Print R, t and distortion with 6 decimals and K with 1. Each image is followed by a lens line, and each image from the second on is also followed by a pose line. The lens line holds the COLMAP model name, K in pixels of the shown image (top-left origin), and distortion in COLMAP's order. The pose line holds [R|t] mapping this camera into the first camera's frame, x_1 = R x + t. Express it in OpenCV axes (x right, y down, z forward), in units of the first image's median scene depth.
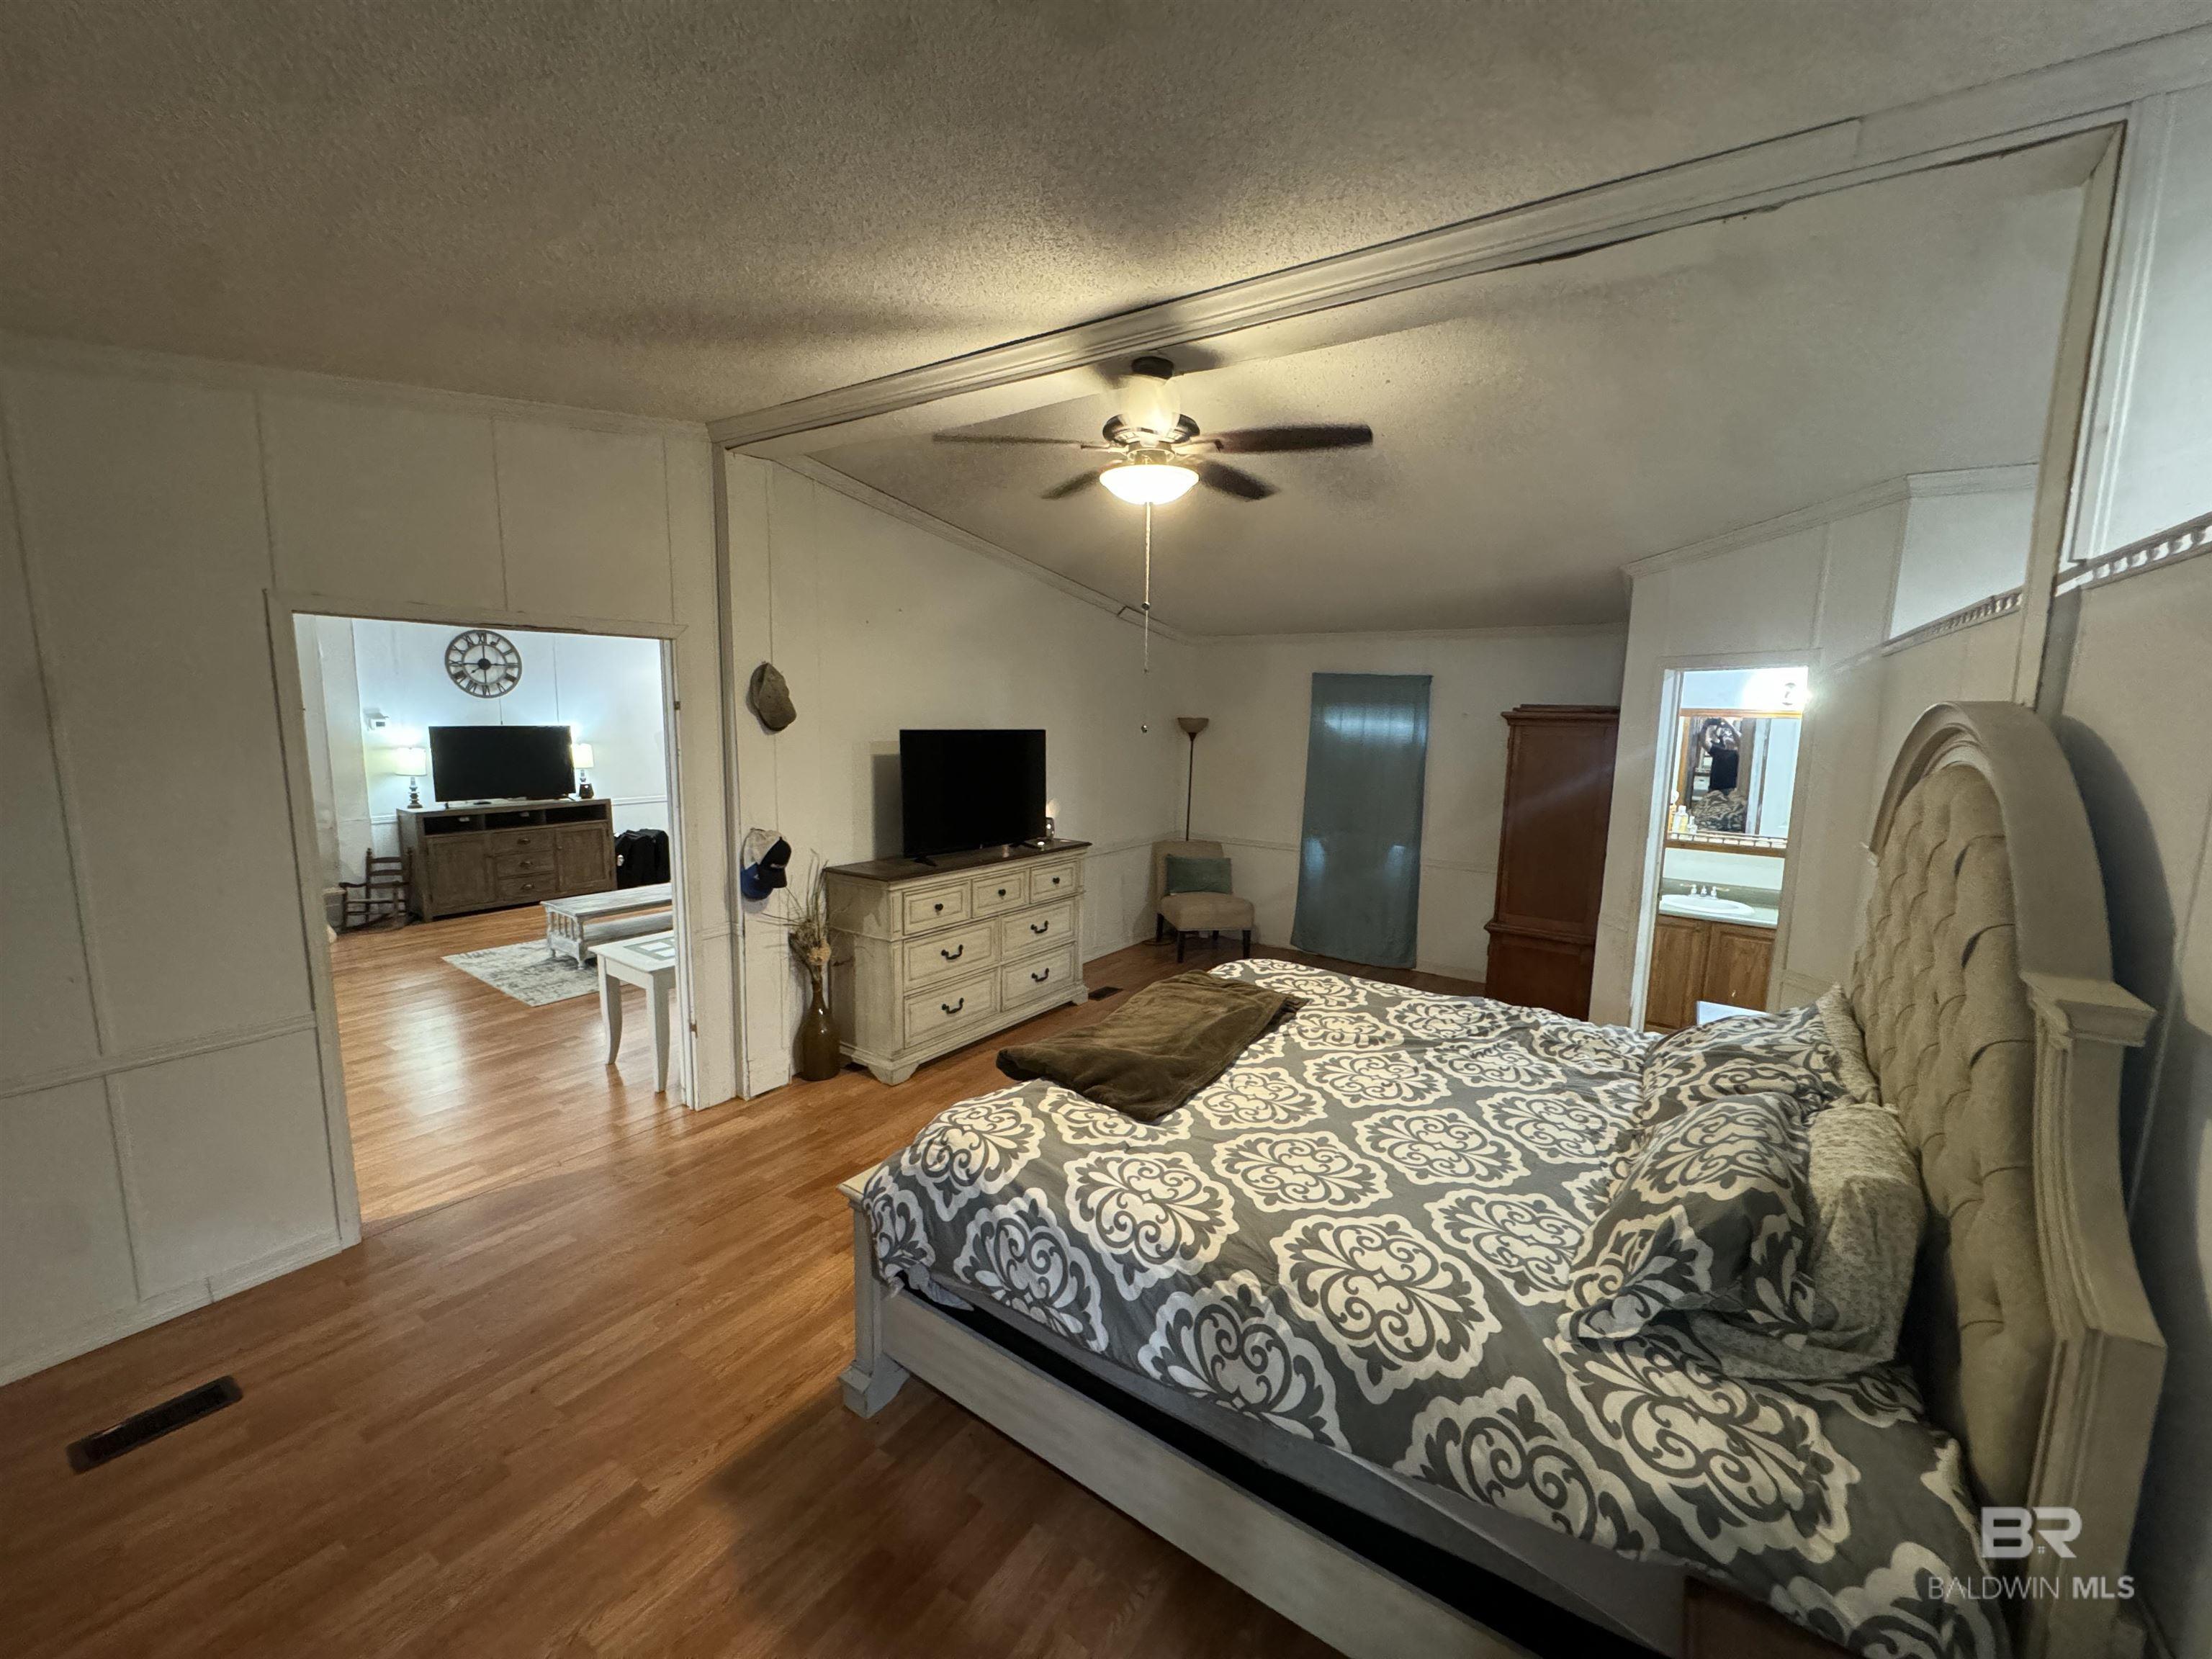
lens RADIAL K [[884.0, 0, 1105.1], [0, 884.0, 828.2], [0, 0, 1]] dist [-0.004732, 0.000484]
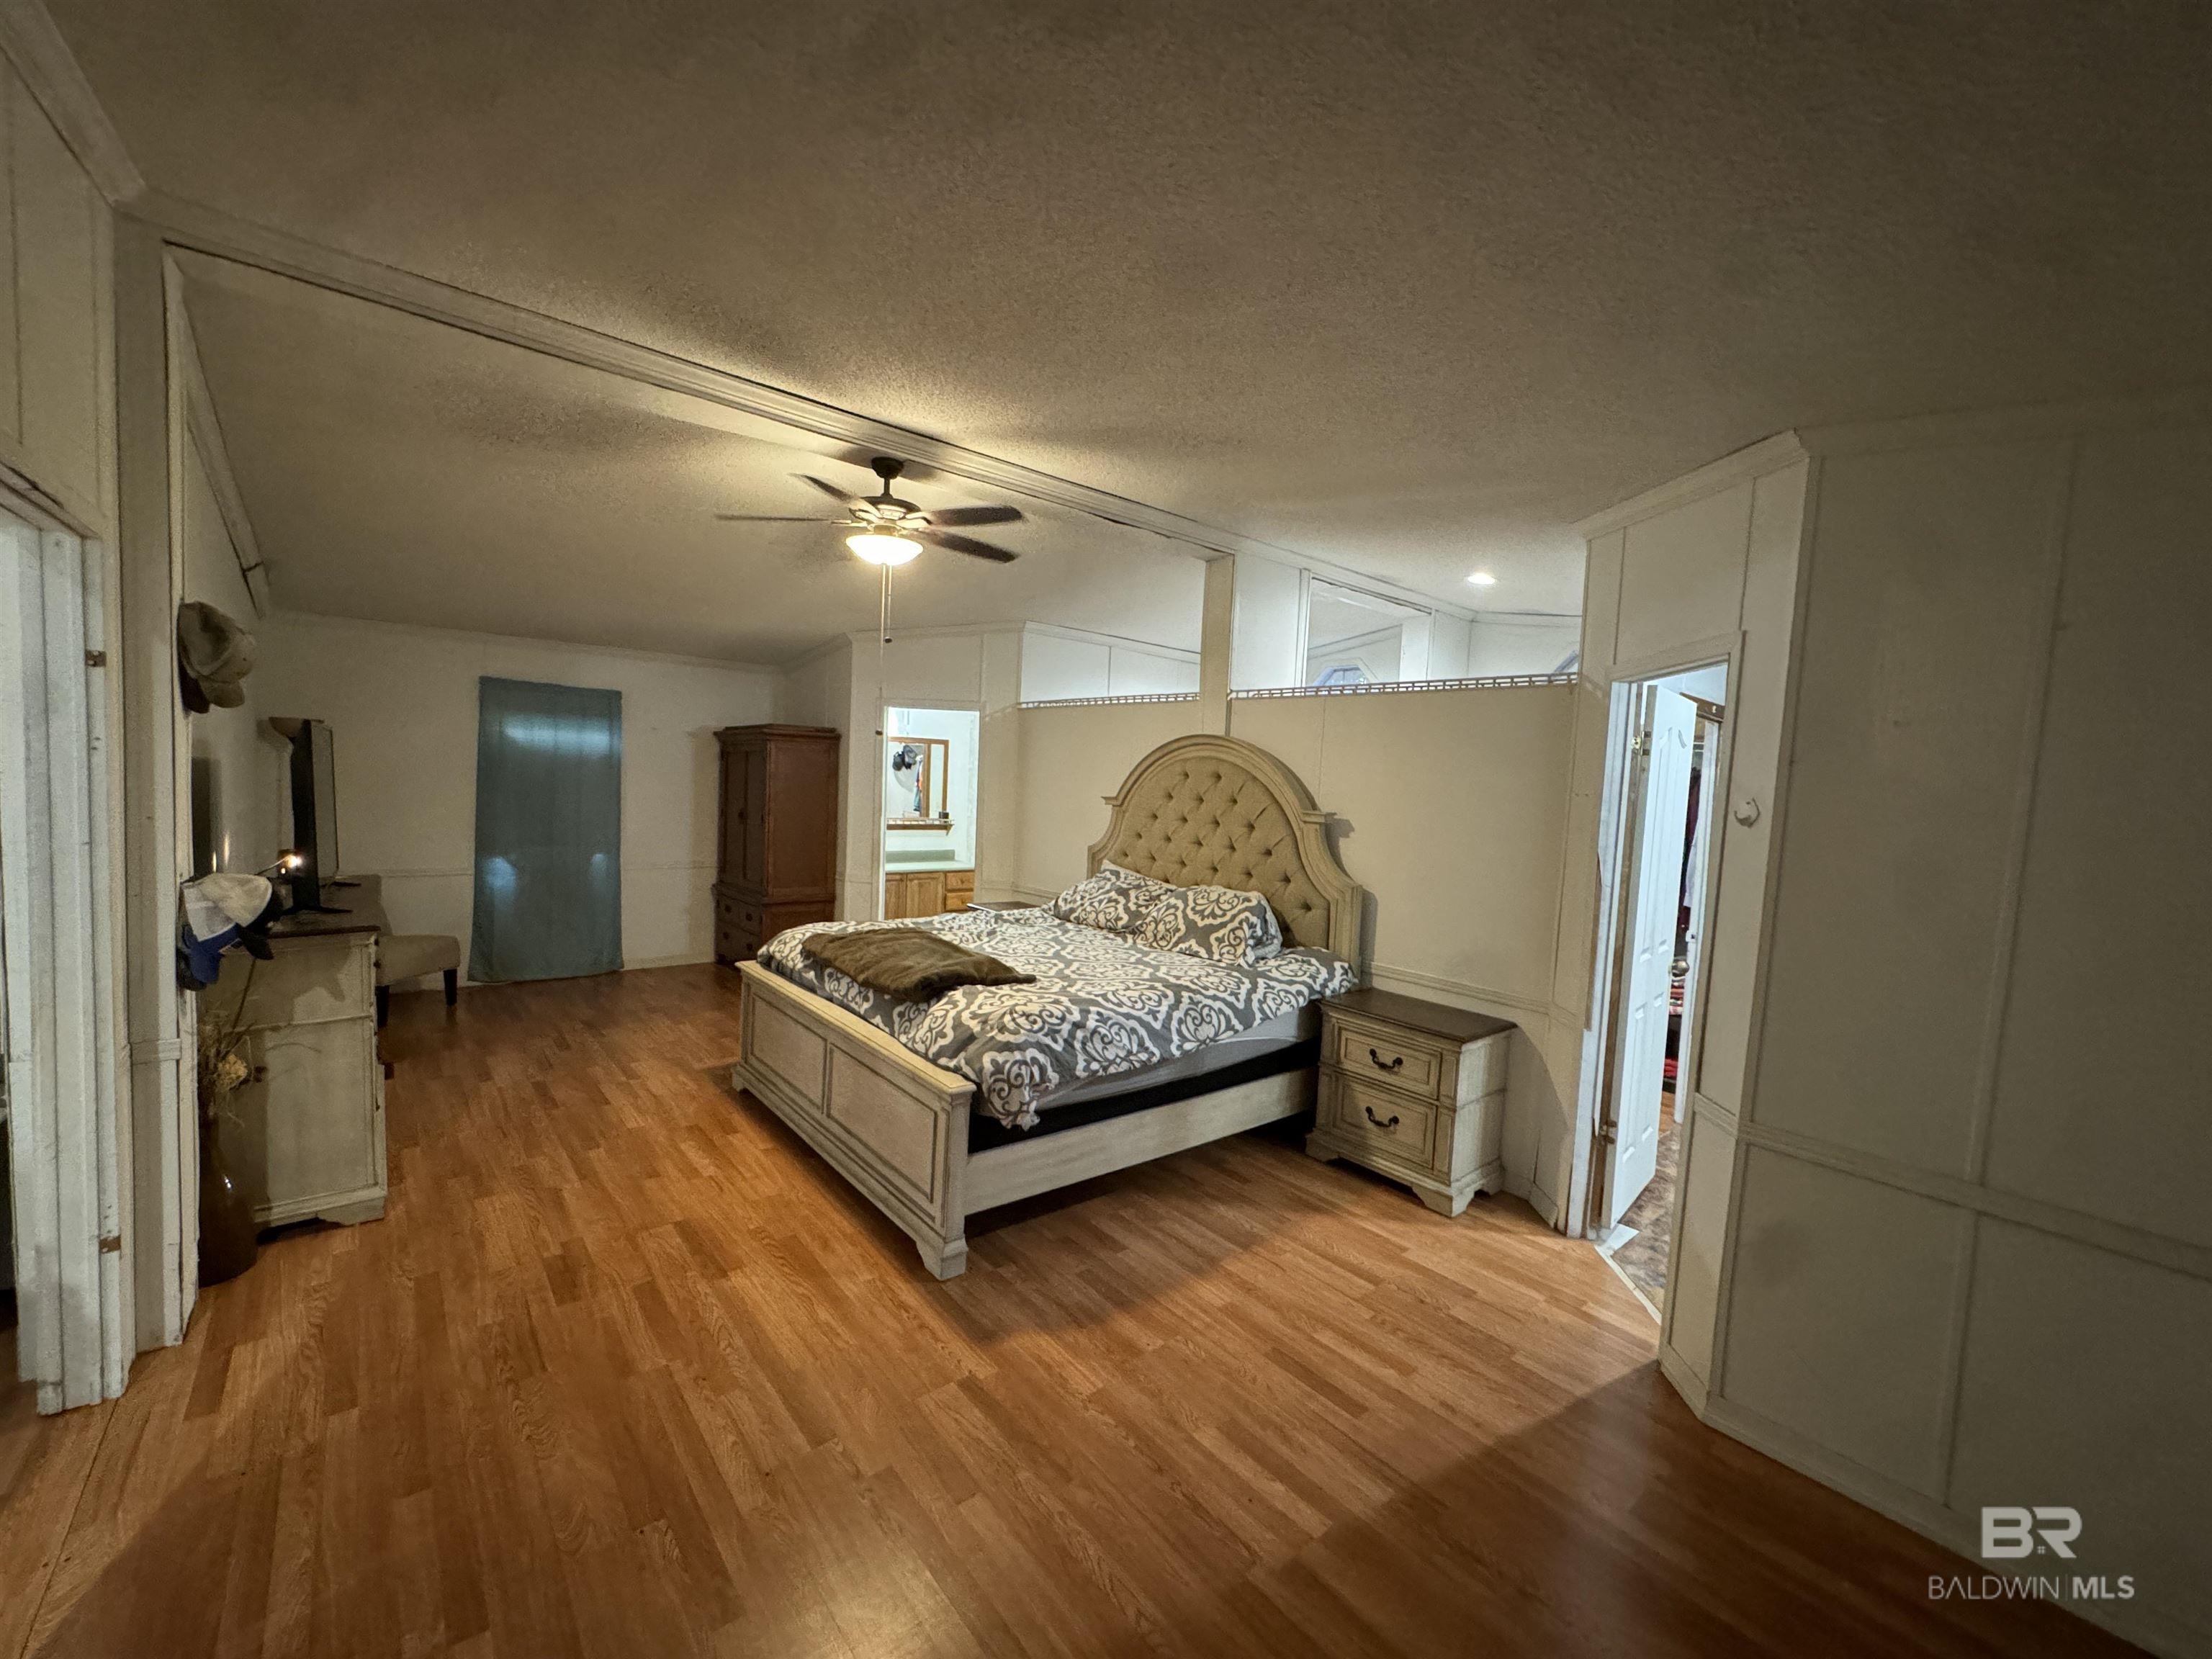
lens RADIAL K [[884.0, 0, 1101.7], [0, 884.0, 829.9], [0, 0, 1]] dist [-0.004732, 0.000484]
pose [[0.279127, -0.067570, 0.957874, -1.207527], [0.092073, 0.994808, 0.043345, 0.003594], [-0.955830, 0.076096, 0.283899, 0.353704]]
